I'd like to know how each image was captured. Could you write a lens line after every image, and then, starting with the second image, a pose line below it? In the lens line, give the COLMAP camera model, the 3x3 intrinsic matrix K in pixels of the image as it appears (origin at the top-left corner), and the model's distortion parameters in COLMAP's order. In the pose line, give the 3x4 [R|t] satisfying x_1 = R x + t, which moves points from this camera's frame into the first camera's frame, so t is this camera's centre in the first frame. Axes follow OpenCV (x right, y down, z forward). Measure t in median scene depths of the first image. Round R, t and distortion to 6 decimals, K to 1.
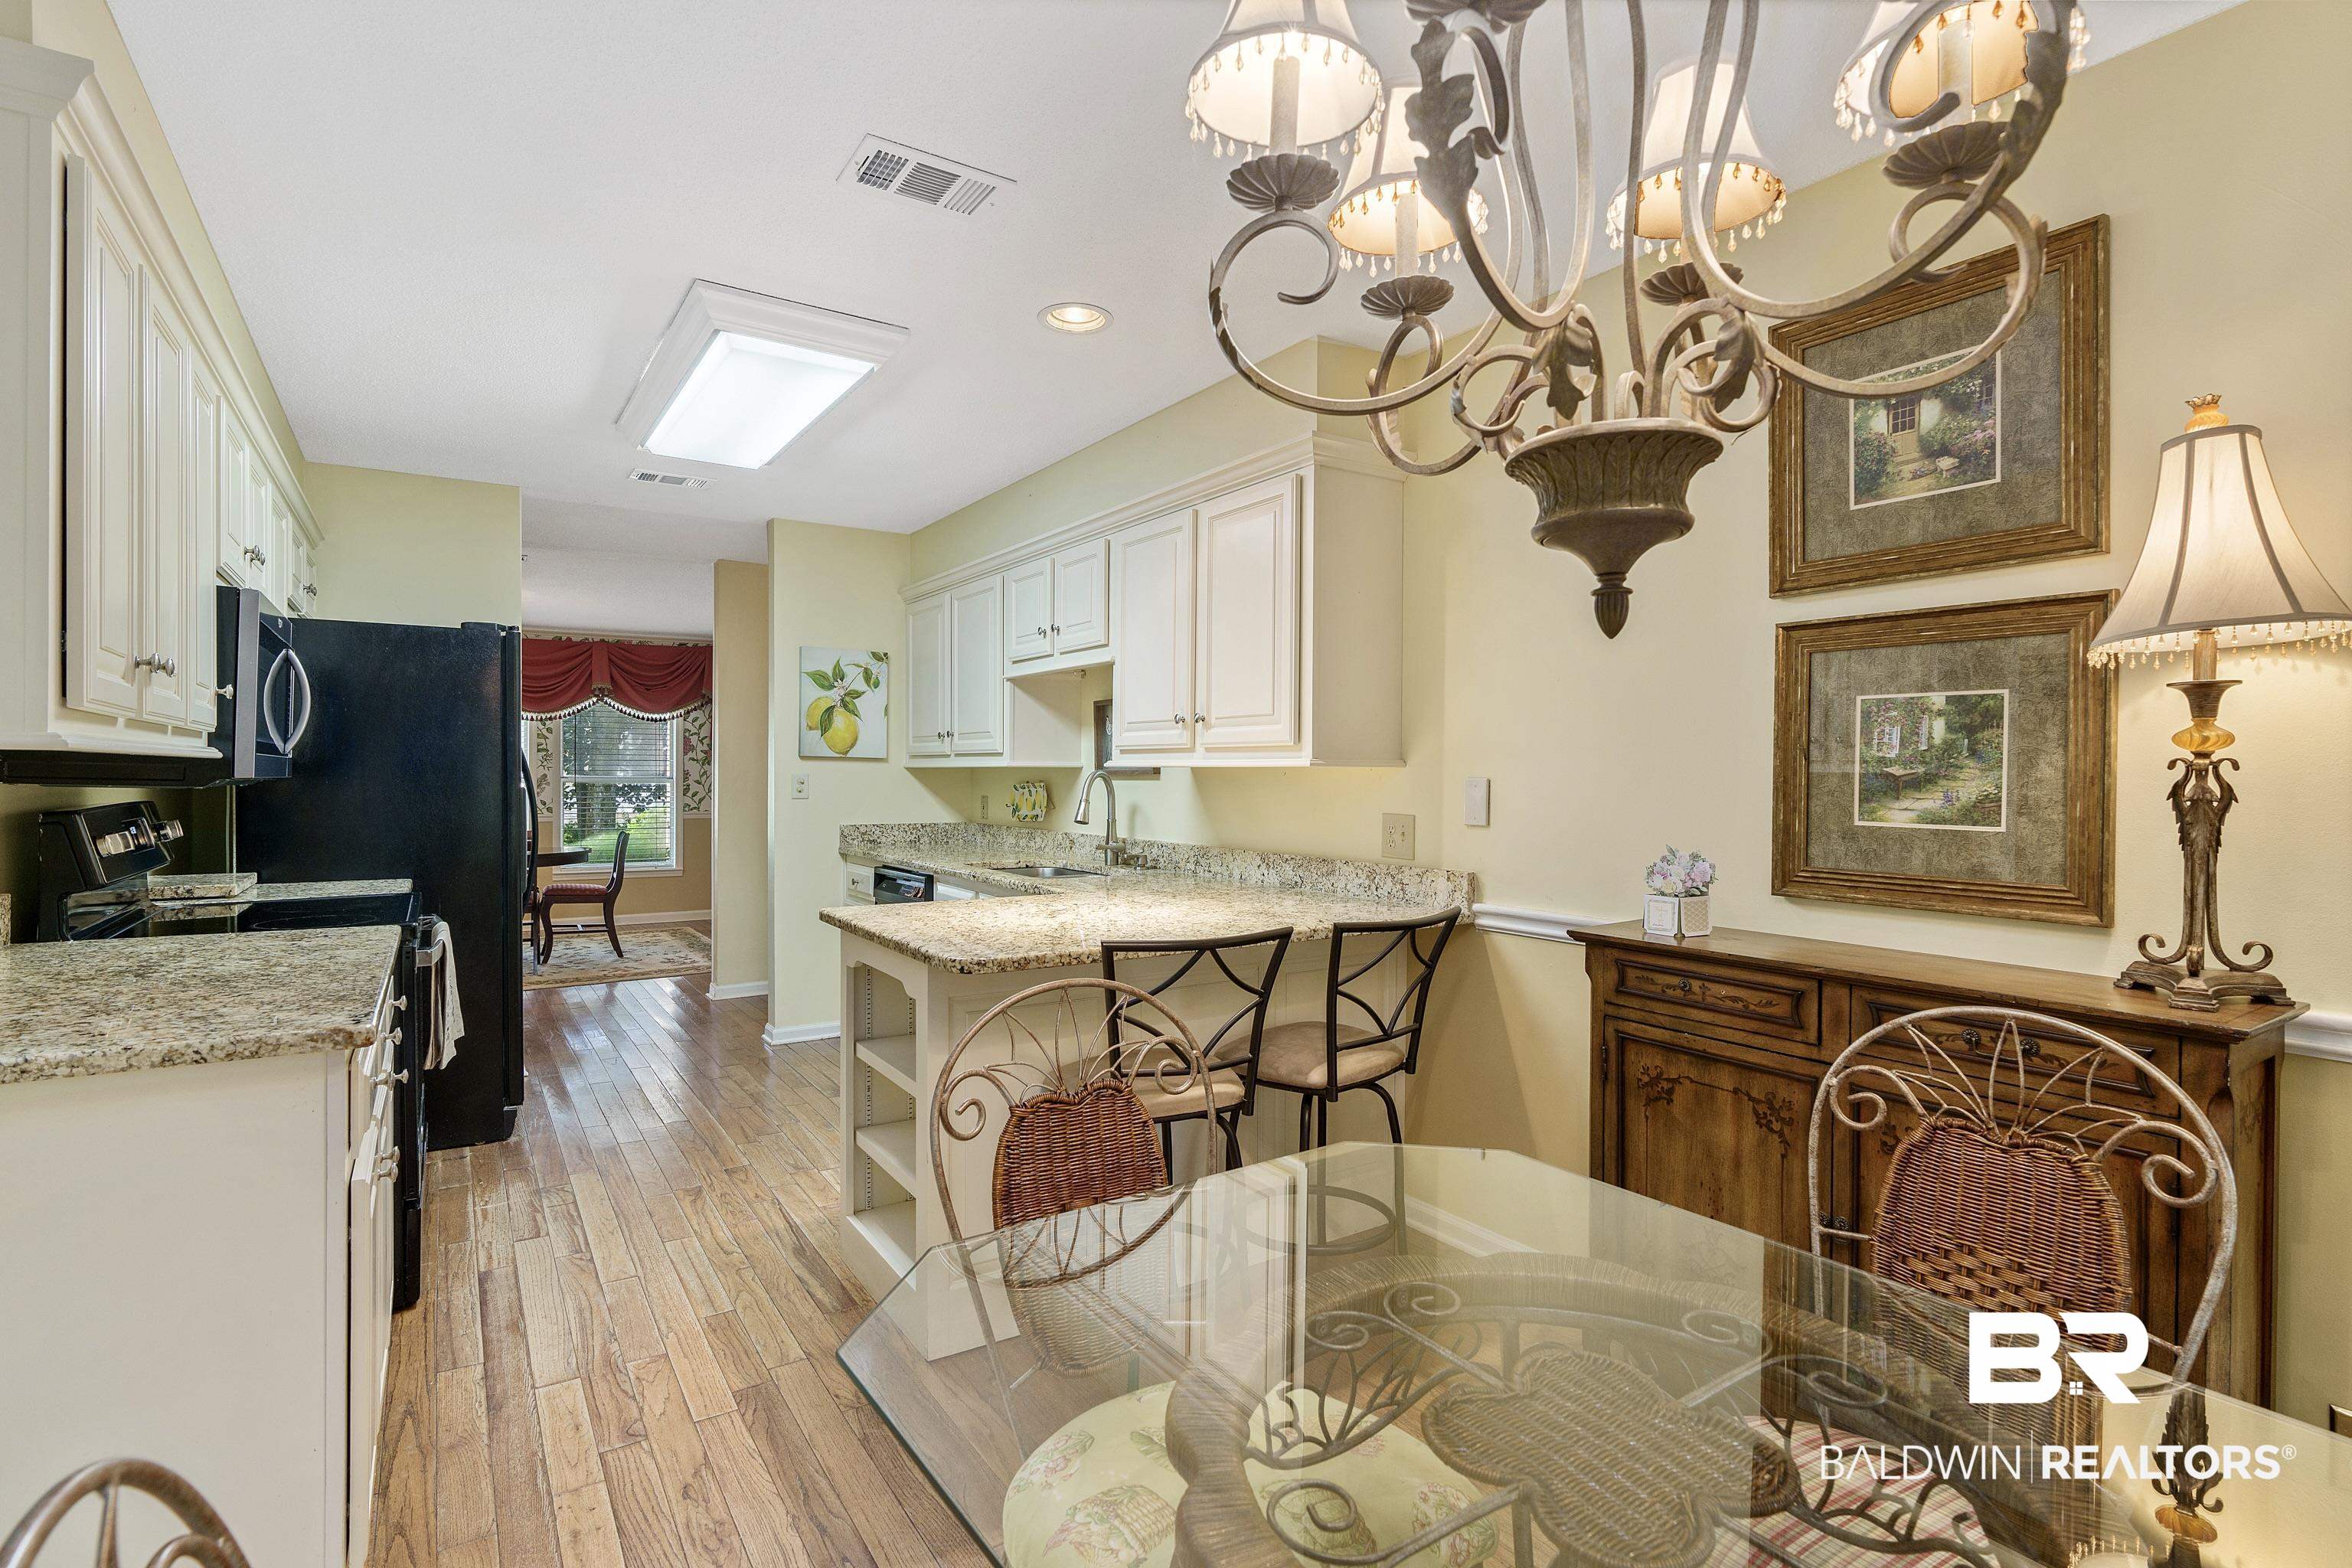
lens RADIAL K [[1115.8, 0, 1176.0], [0, 1115.8, 784.0], [0, 0, 1]] dist [-0.001457, -0.000361]
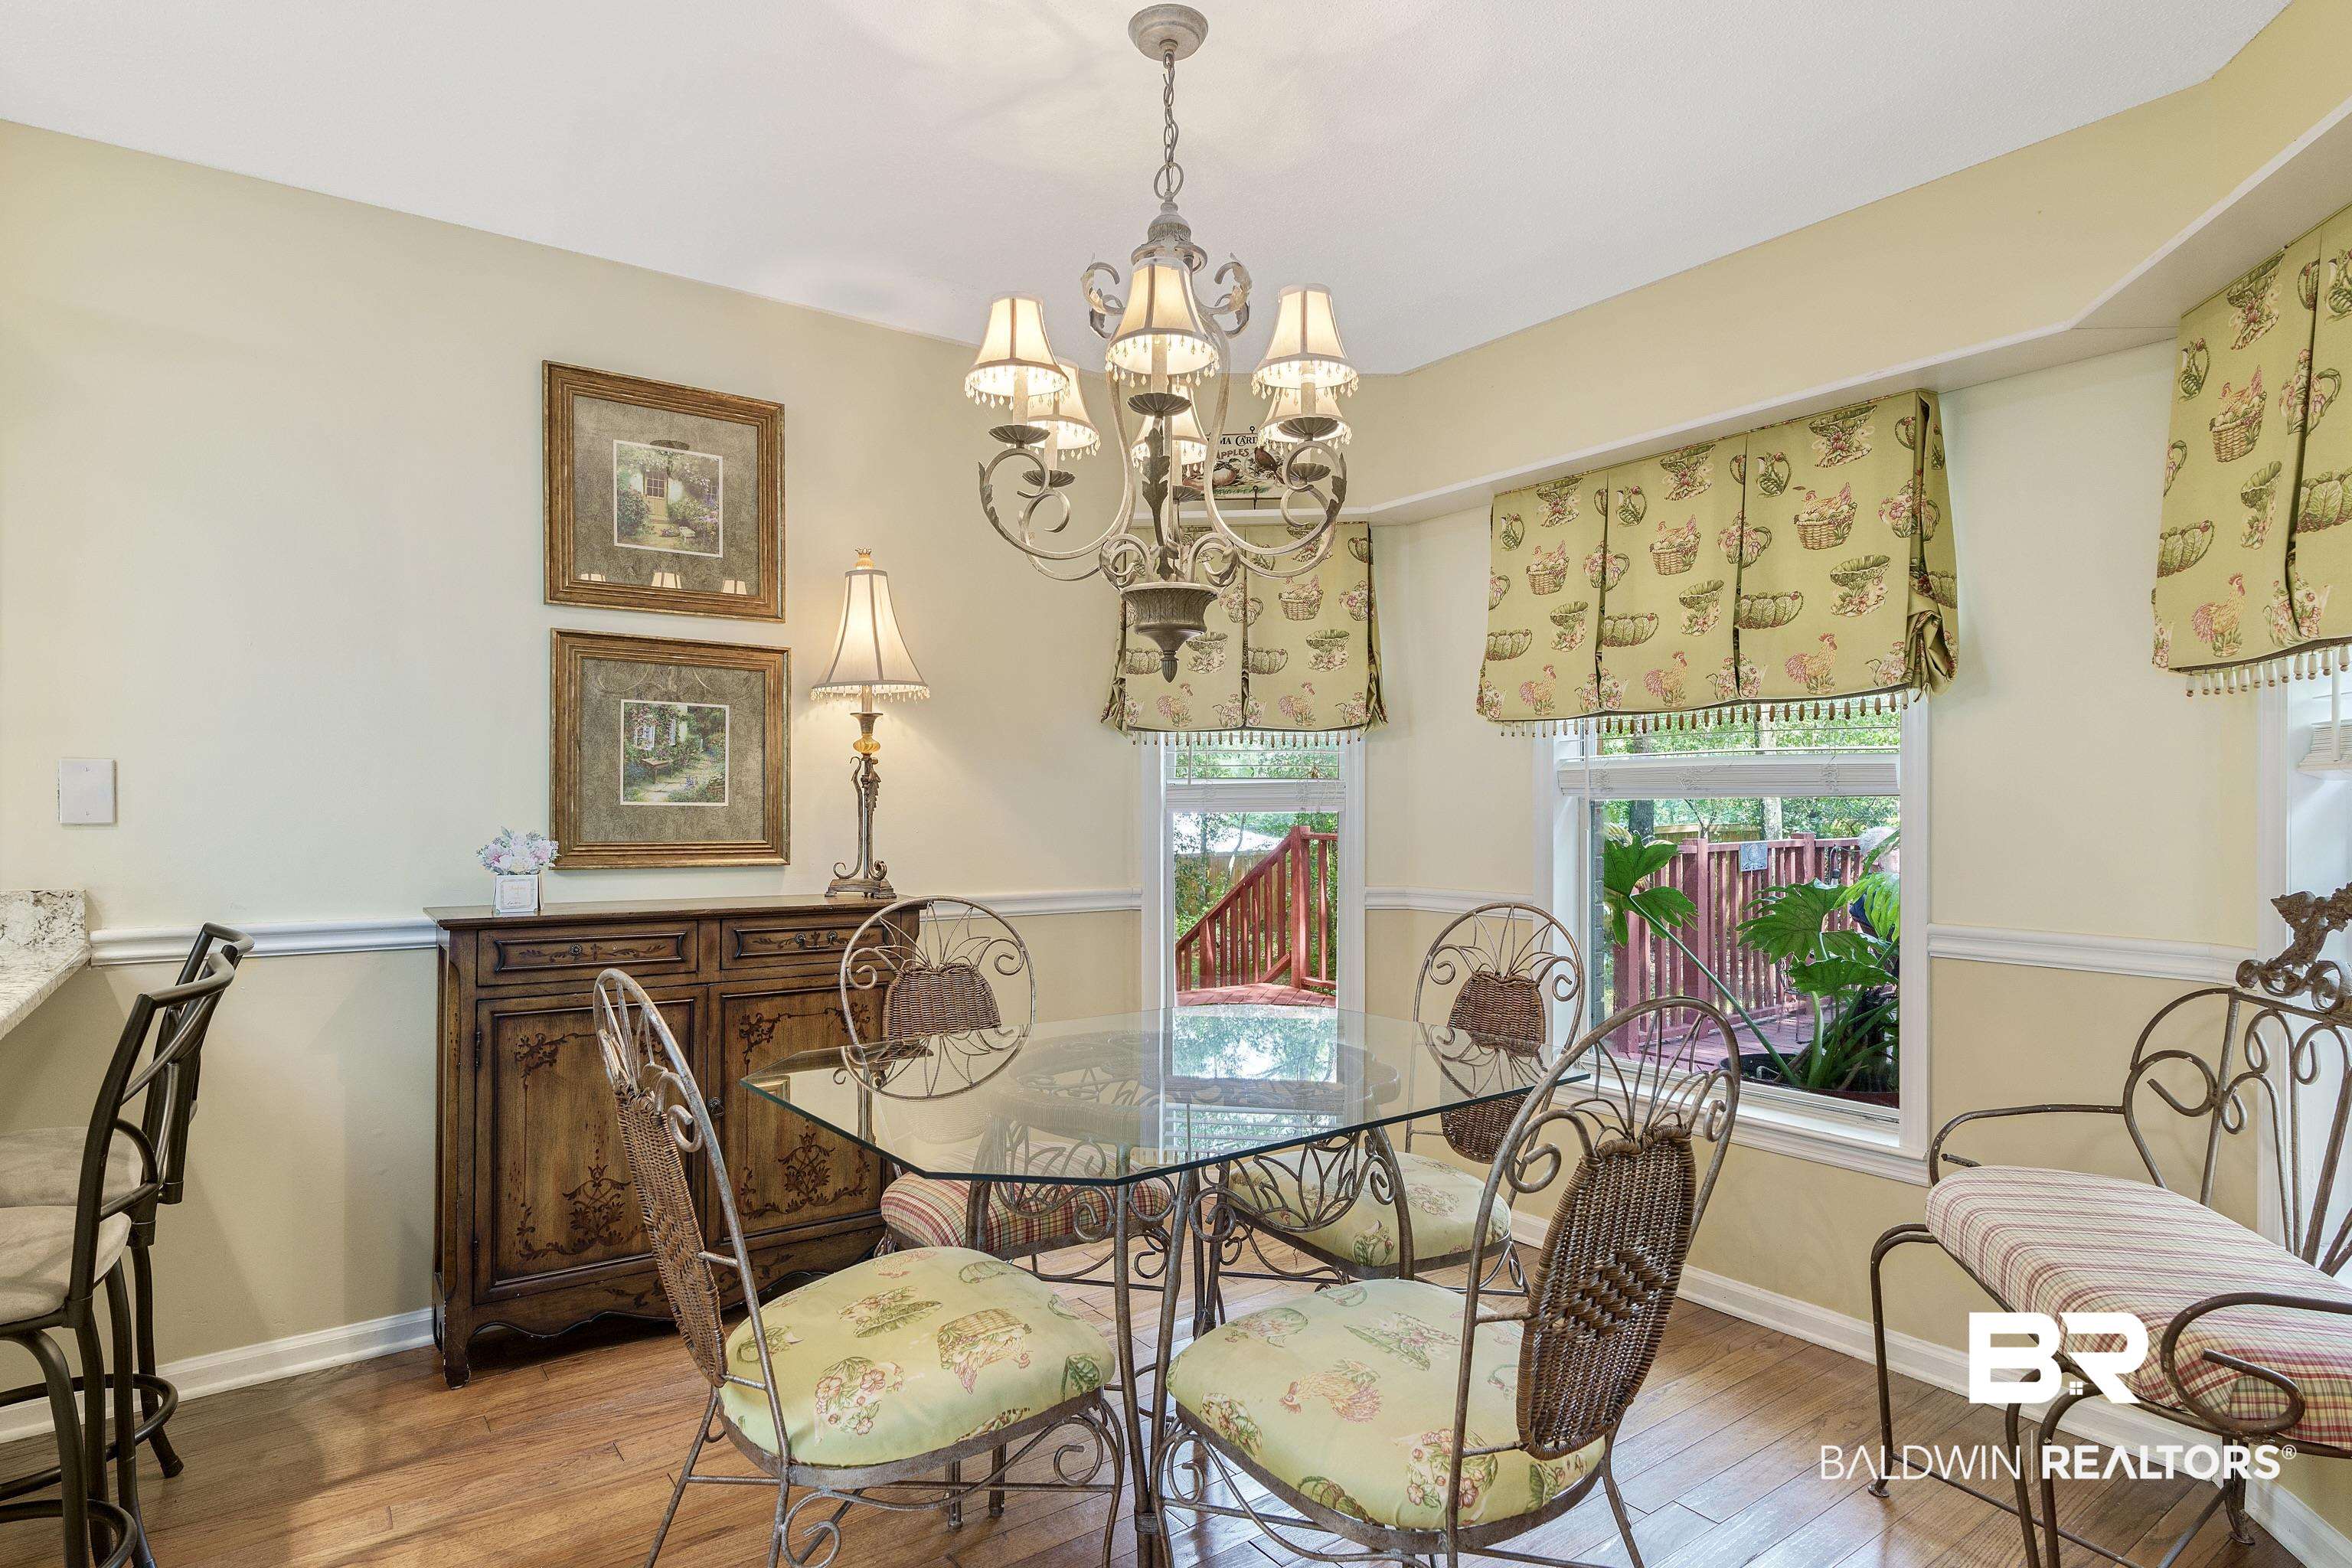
lens RADIAL K [[1244.3, 0, 1176.0], [0, 1244.3, 784.0], [0, 0, 1]] dist [0.000068, -0.000017]
pose [[-0.024332, 0.012702, 0.999623, -0.789618], [0.004739, 0.999910, -0.012590, 0.035094], [-0.999693, 0.004431, -0.024390, 0.438239]]
